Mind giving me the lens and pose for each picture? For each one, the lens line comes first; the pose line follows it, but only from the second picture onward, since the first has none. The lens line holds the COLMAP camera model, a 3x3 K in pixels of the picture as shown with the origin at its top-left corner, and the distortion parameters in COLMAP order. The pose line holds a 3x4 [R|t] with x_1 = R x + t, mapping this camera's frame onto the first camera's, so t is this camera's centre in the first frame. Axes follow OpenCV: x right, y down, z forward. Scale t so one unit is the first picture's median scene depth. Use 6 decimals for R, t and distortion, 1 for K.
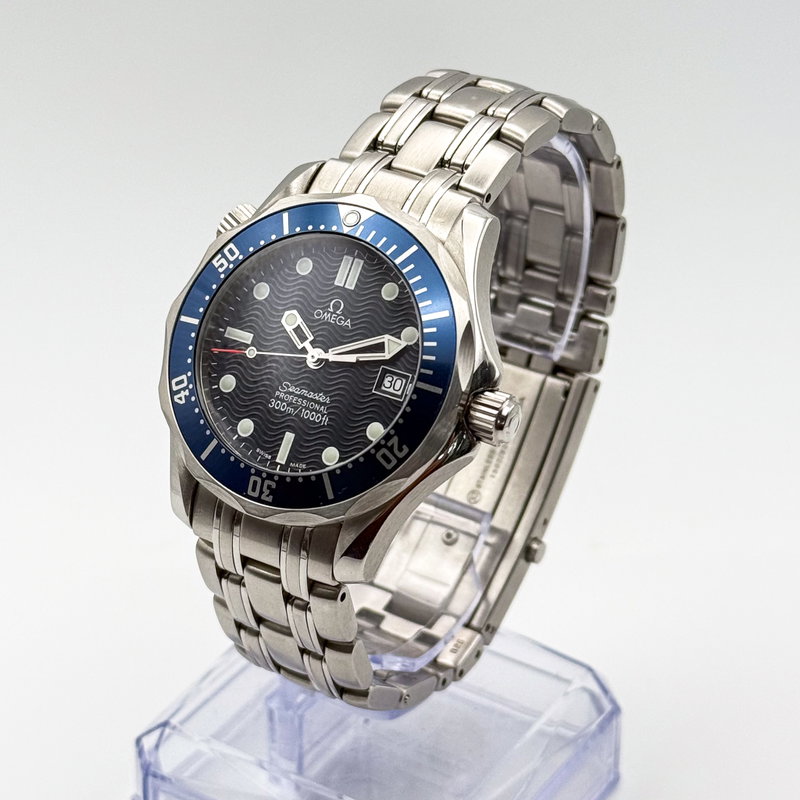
lens RADIAL K [[2376.9, 0, 401.9], [0, 2376.9, 402.0], [0, 0, 1]] dist [-0.080931, 0.000000]
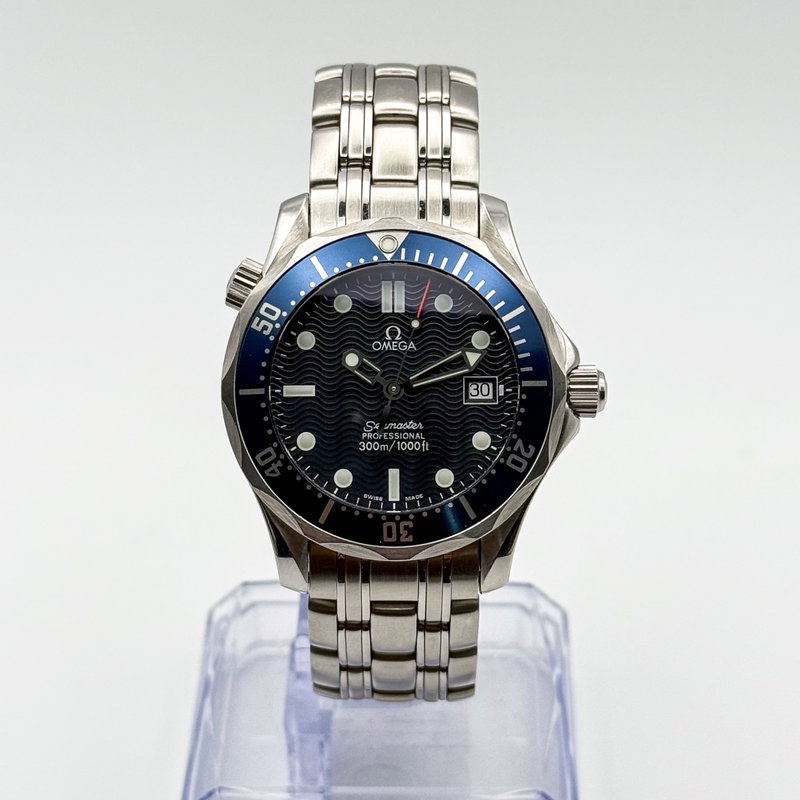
lens RADIAL K [[2376.9, 0, 400.3], [0, 2376.9, 400.3], [0, 0, 1]] dist [-0.080931, 0.000000]
pose [[0.859821, -0.311214, 0.404789, -0.435359], [0.275647, 0.950249, 0.145073, -0.156726], [-0.429799, -0.013157, 0.902829, 0.102450]]
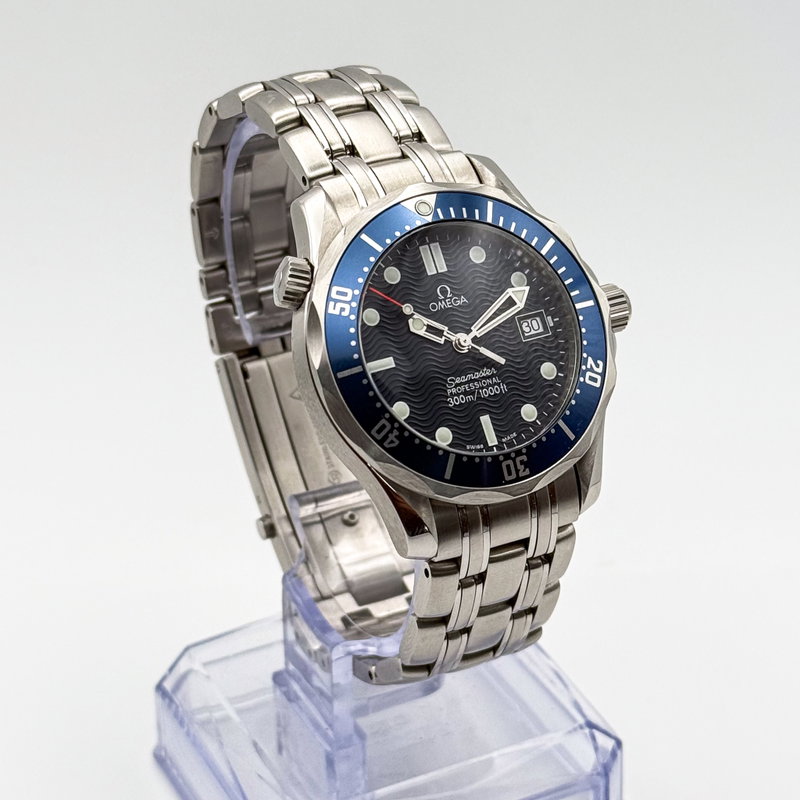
lens RADIAL K [[2376.9, 0, 394.1], [0, 2376.9, 370.3], [0, 0, 1]] dist [-0.080931, 0.000000]
pose [[0.527429, -0.429806, 0.732861, -0.809367], [0.449072, 0.873284, 0.188970, -0.215122], [-0.721217, 0.229439, 0.653609, 0.349222]]
